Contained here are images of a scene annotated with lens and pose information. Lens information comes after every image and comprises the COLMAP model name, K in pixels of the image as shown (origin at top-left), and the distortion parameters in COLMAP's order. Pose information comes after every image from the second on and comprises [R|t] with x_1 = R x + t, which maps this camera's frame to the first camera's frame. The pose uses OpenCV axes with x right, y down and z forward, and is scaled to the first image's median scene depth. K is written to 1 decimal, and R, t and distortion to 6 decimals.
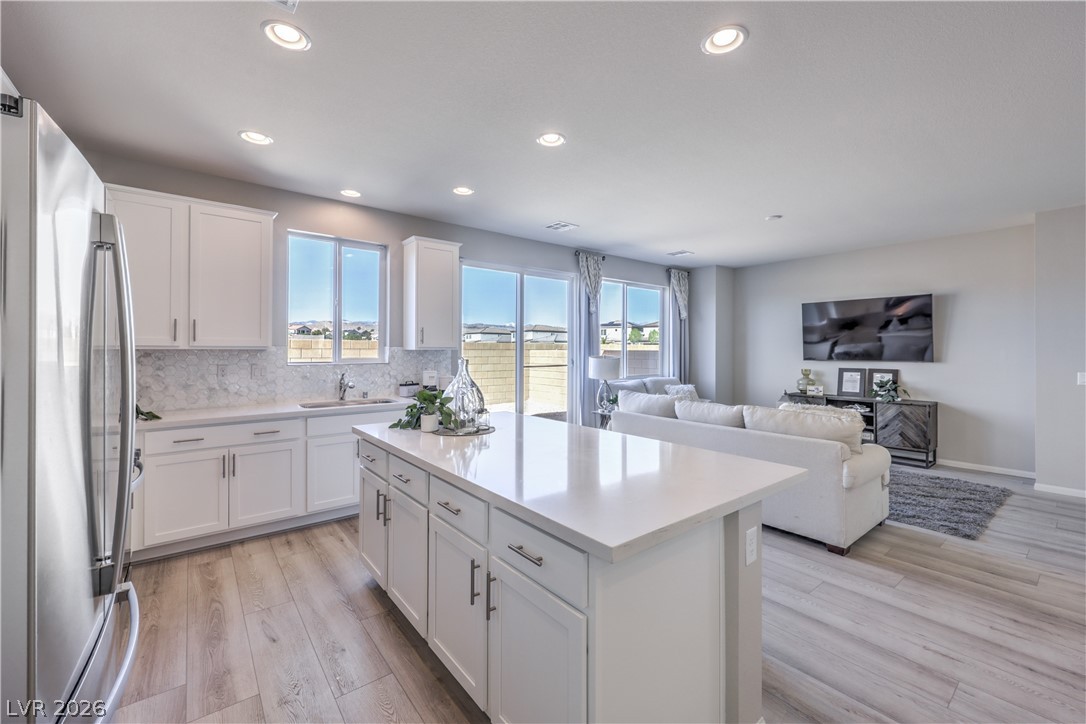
lens RADIAL K [[446.9, 0, 548.2], [0, 446.9, 343.7], [0, 0, 1]] dist [-0.000516, 0.000025]
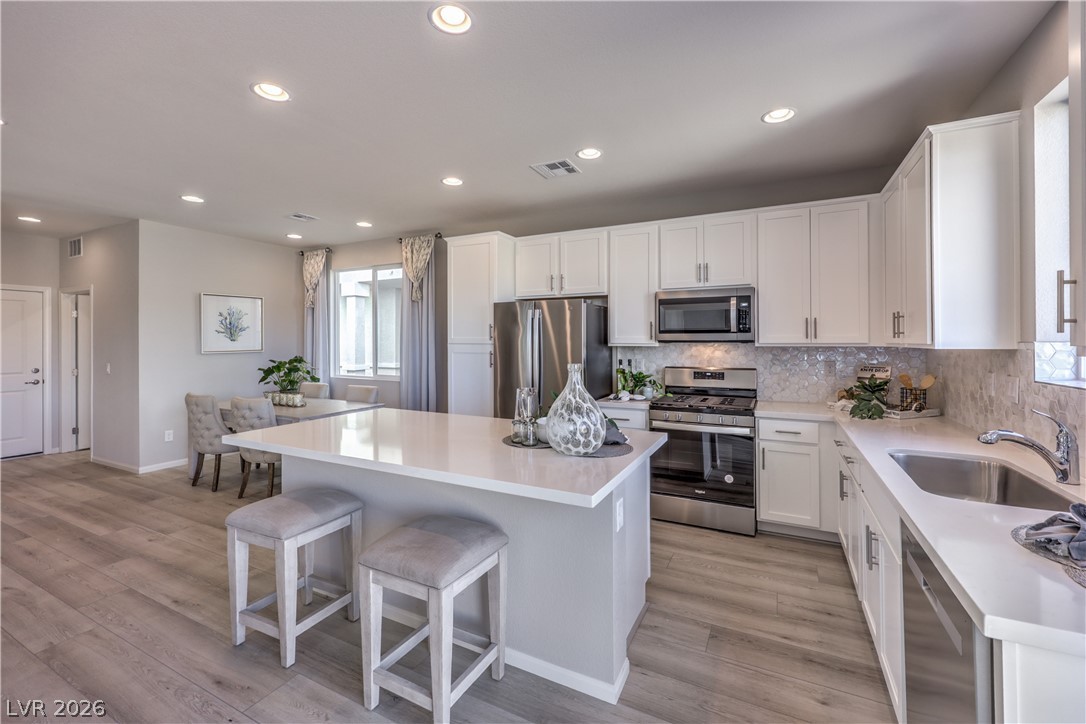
lens RADIAL K [[446.9, 0, 548.2], [0, 446.9, 343.7], [0, 0, 1]] dist [-0.000516, 0.000025]
pose [[-0.908730, 0.004621, -0.417360, 0.073417], [0.006412, 0.999975, -0.002888, 0.002597], [0.417336, -0.005301, -0.908737, 0.805701]]
